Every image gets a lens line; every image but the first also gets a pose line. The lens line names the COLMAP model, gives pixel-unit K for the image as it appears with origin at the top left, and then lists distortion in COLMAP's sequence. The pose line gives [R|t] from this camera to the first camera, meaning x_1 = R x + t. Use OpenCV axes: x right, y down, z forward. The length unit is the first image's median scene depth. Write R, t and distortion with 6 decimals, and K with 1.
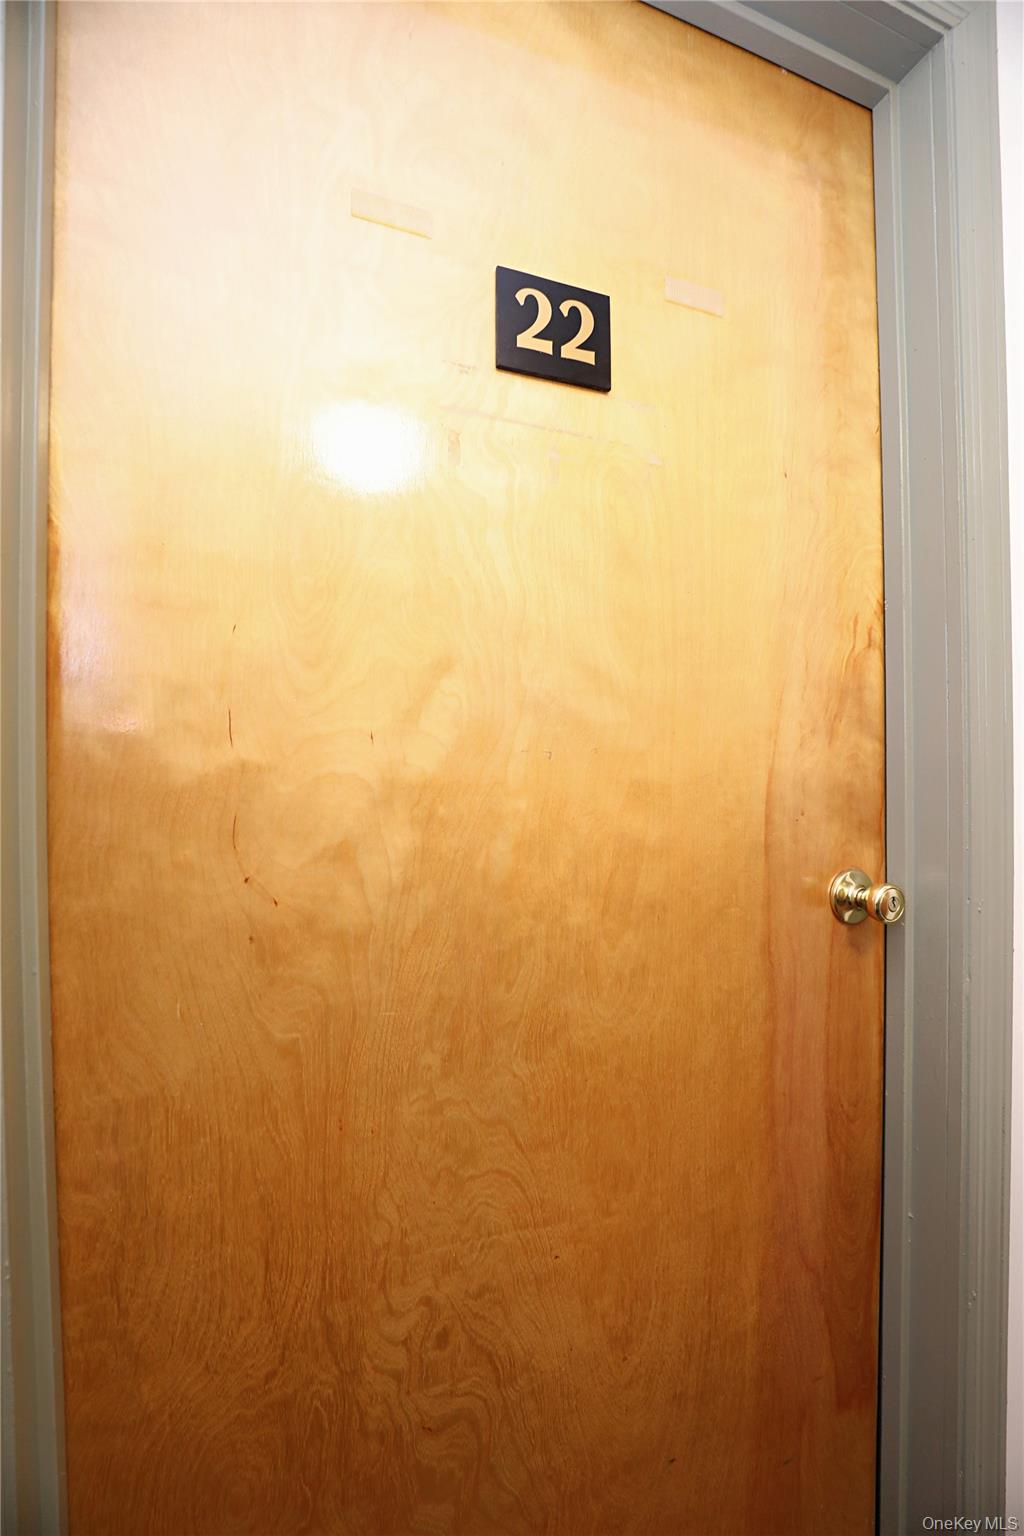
lens RADIAL K [[700.6, 0, 513.6], [0, 700.6, 777.0], [0, 0, 1]] dist [-0.029761, 0.002799]
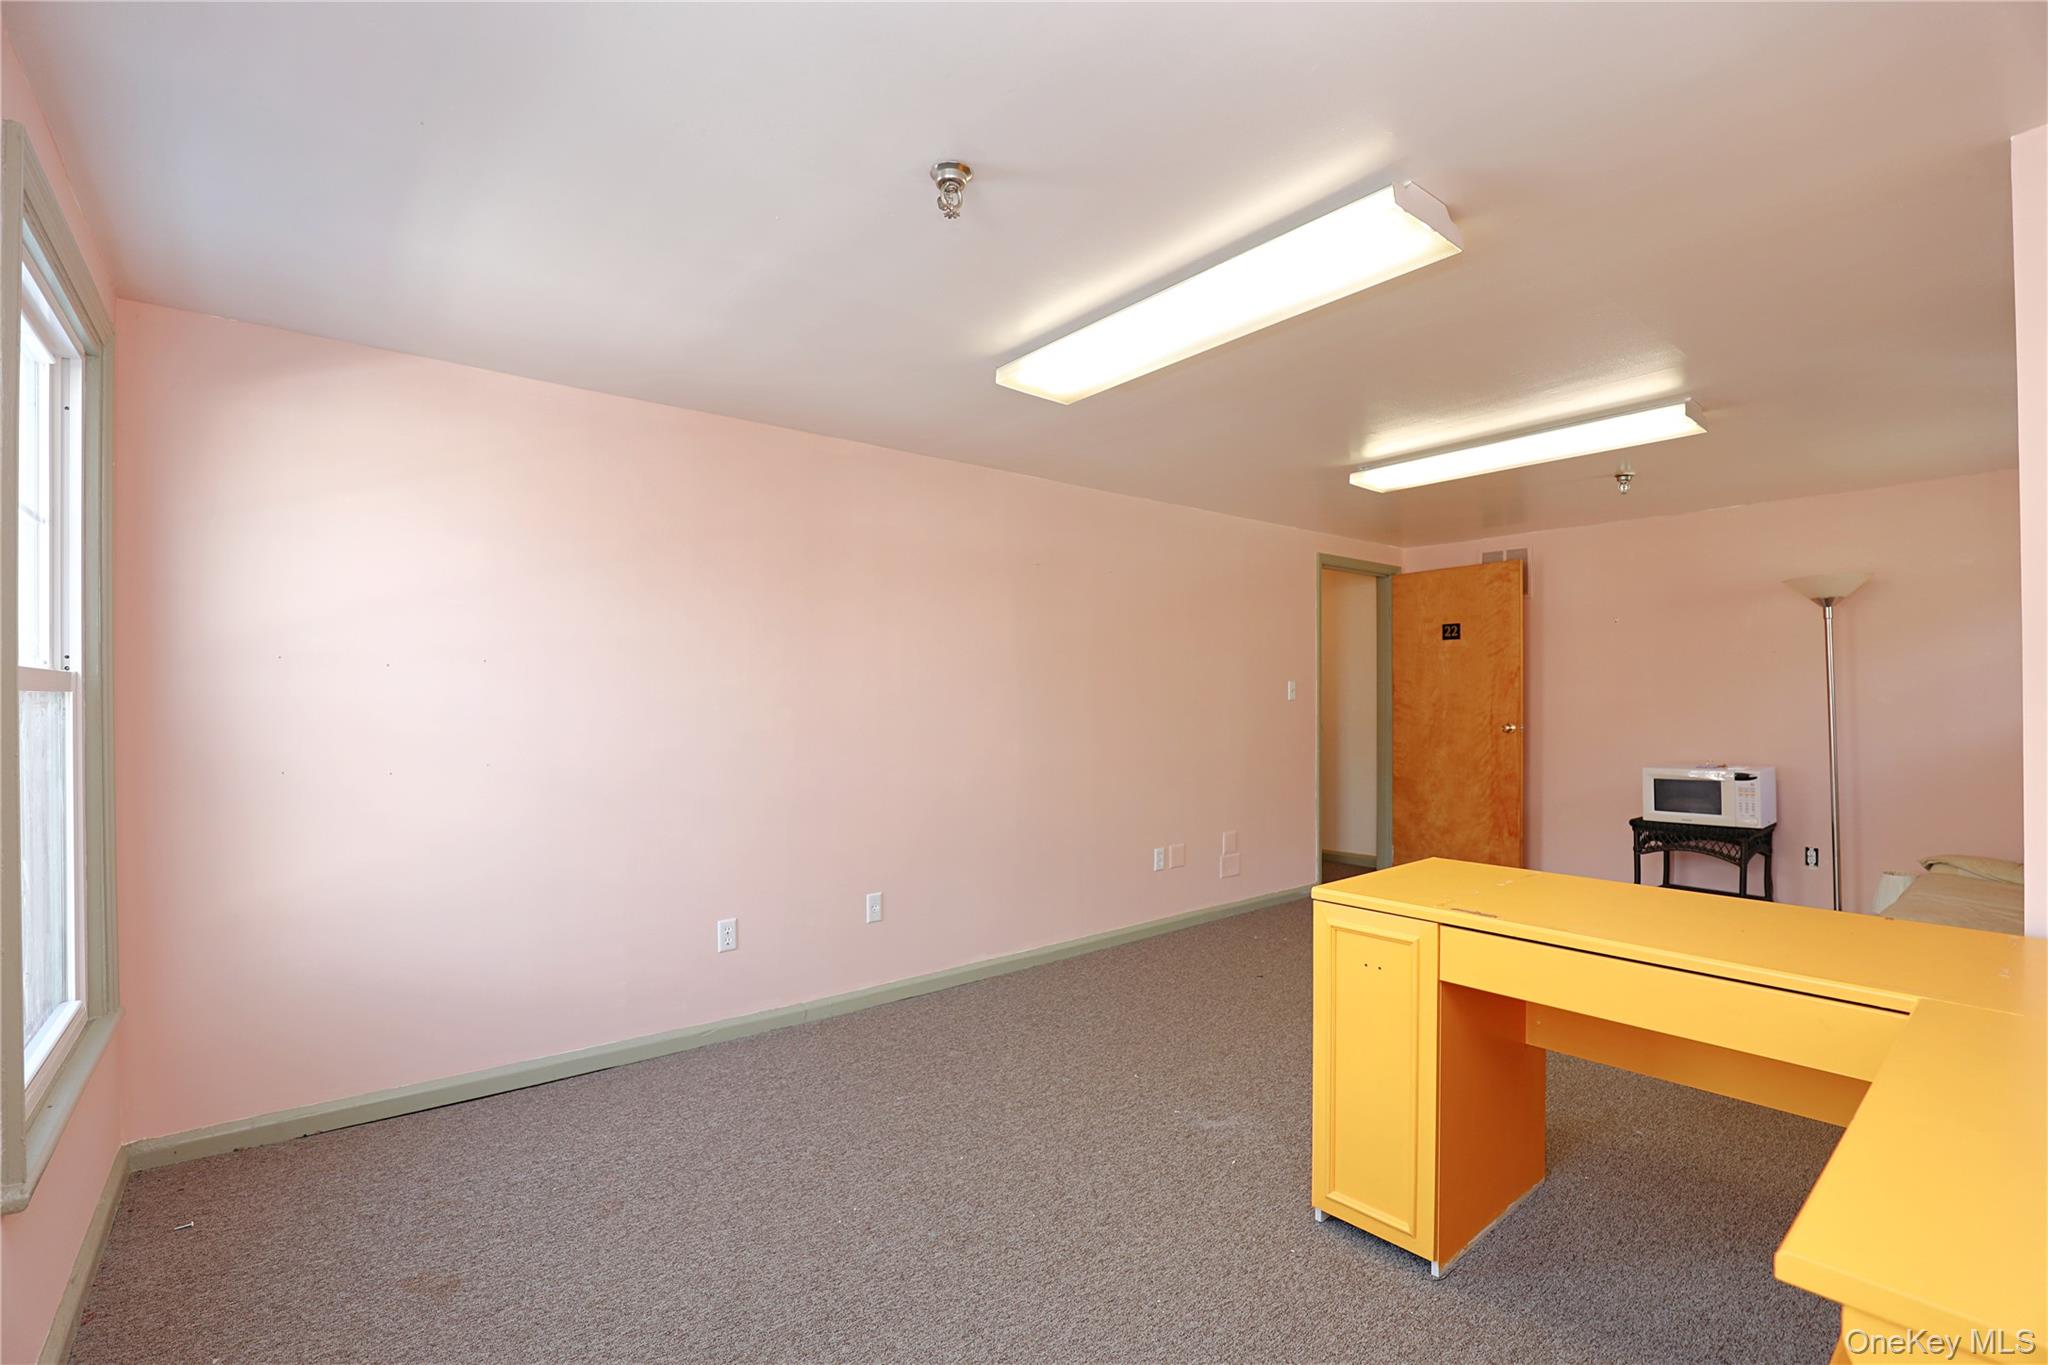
lens RADIAL K [[934.1, 0, 1021.4], [0, 934.1, 683.5], [0, 0, 1]] dist [-0.029761, 0.002799]
pose [[0.299869, -0.001149, -0.953980, 6.874799], [0.016418, 0.999857, 0.003957, -0.273311], [0.953839, -0.016849, 0.299846, -5.206782]]
